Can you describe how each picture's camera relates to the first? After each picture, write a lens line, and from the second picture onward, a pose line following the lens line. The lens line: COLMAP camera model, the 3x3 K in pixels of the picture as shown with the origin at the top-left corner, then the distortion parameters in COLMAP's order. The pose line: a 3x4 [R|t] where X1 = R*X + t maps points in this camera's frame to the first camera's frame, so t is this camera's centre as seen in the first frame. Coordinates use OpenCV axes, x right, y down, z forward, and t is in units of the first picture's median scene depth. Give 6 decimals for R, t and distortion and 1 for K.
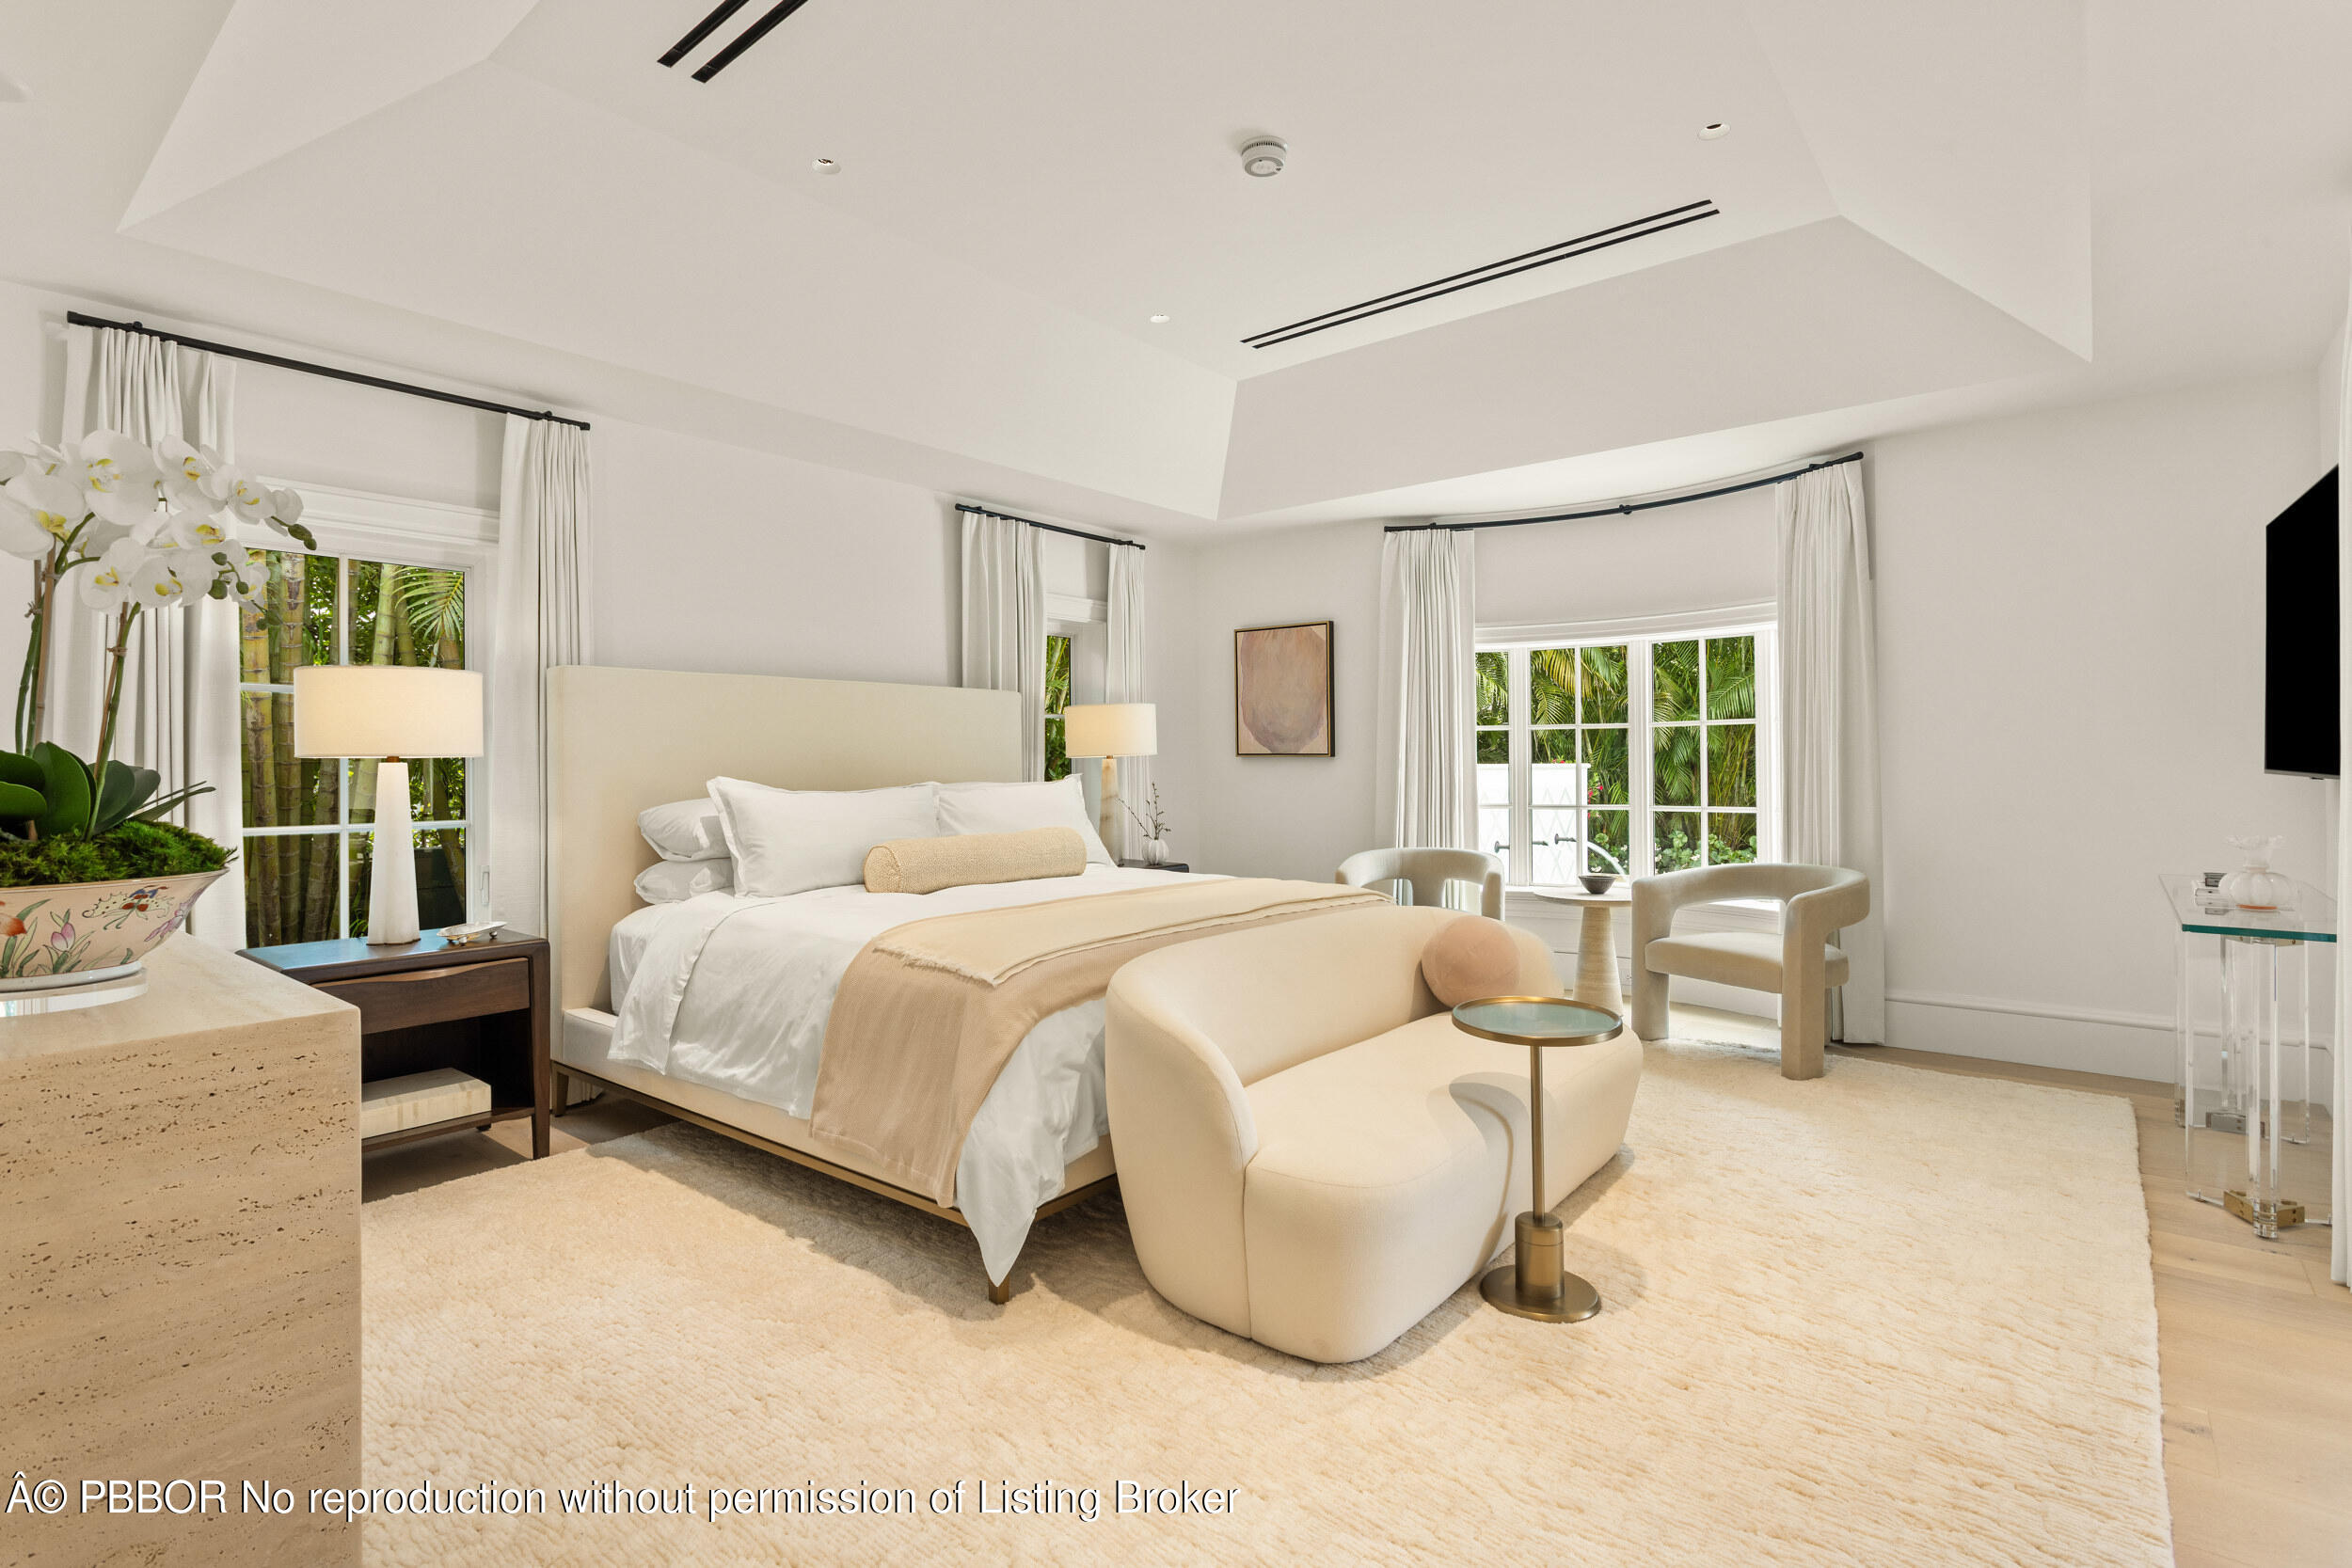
lens RADIAL K [[1121.5, 0, 1169.0], [0, 1121.5, 769.7], [0, 0, 1]] dist [-0.009033, 0.008677]
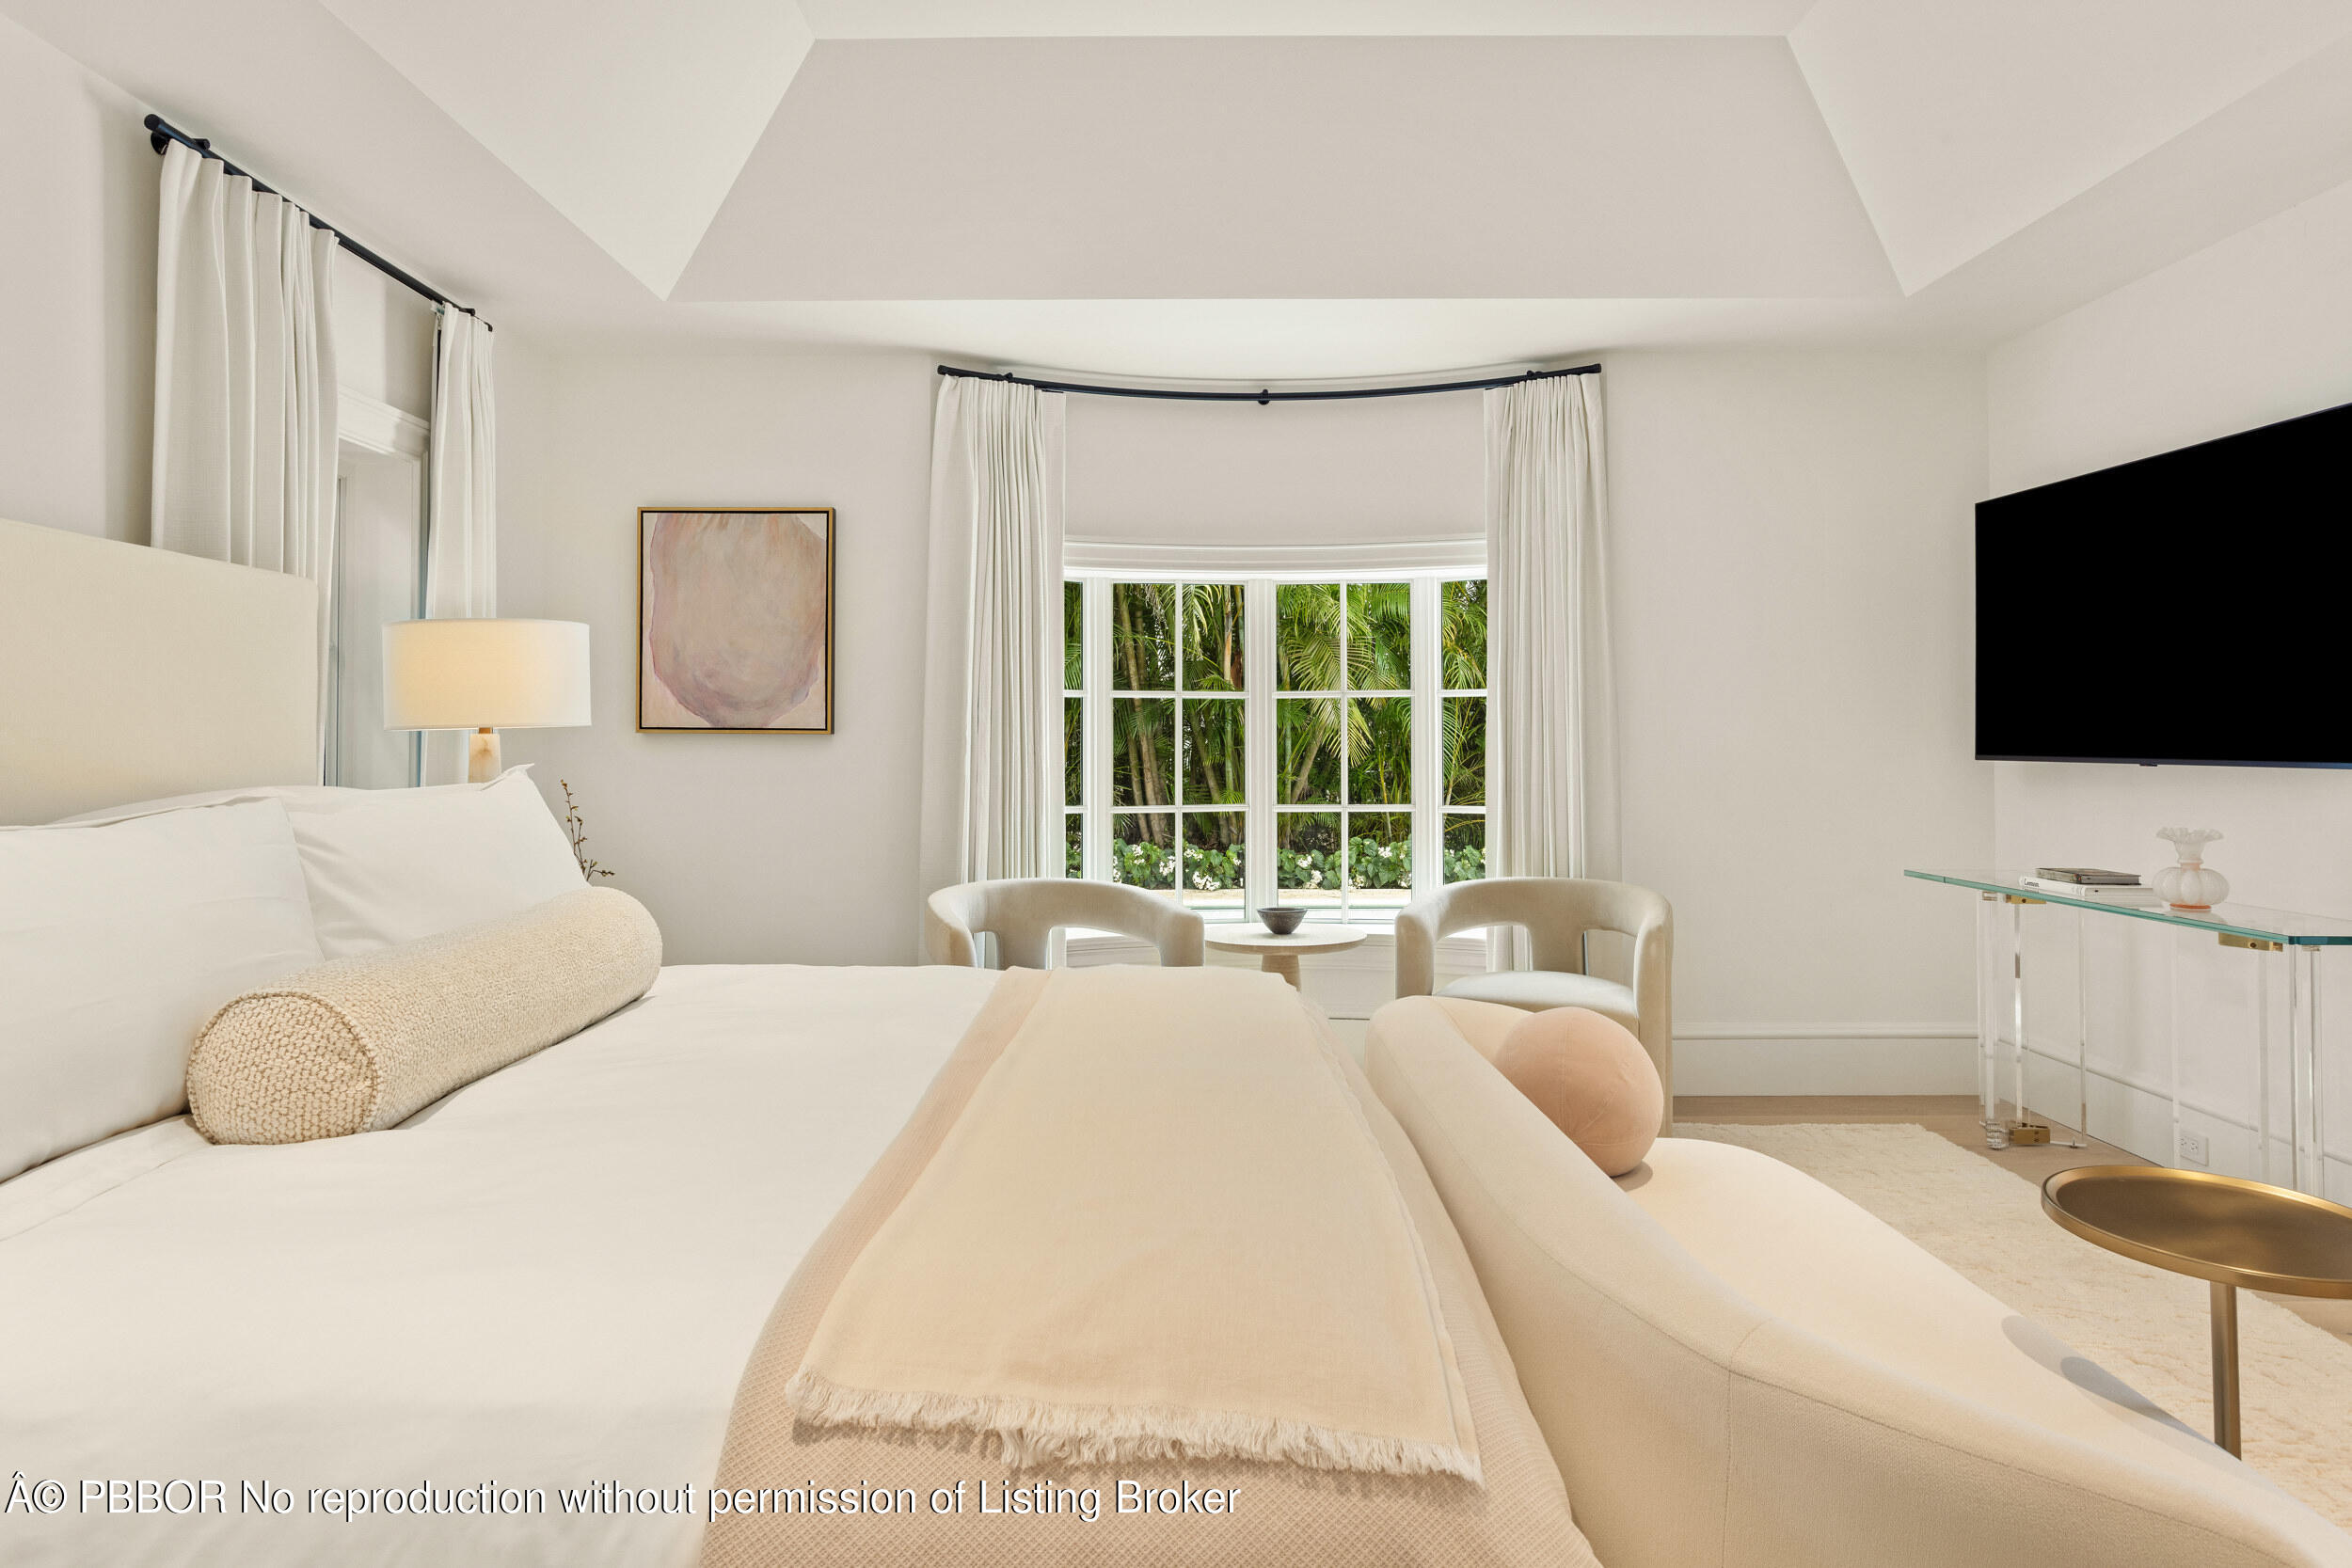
lens RADIAL K [[1389.6, 0, 1171.1], [0, 1389.6, 732.8], [0, 0, 1]] dist [0.001085, -0.001044]
pose [[0.772301, 0.009462, 0.635186, -0.205098], [-0.000777, 0.999902, -0.013951, -0.002354], [-0.635256, 0.010281, 0.772233, 0.337709]]
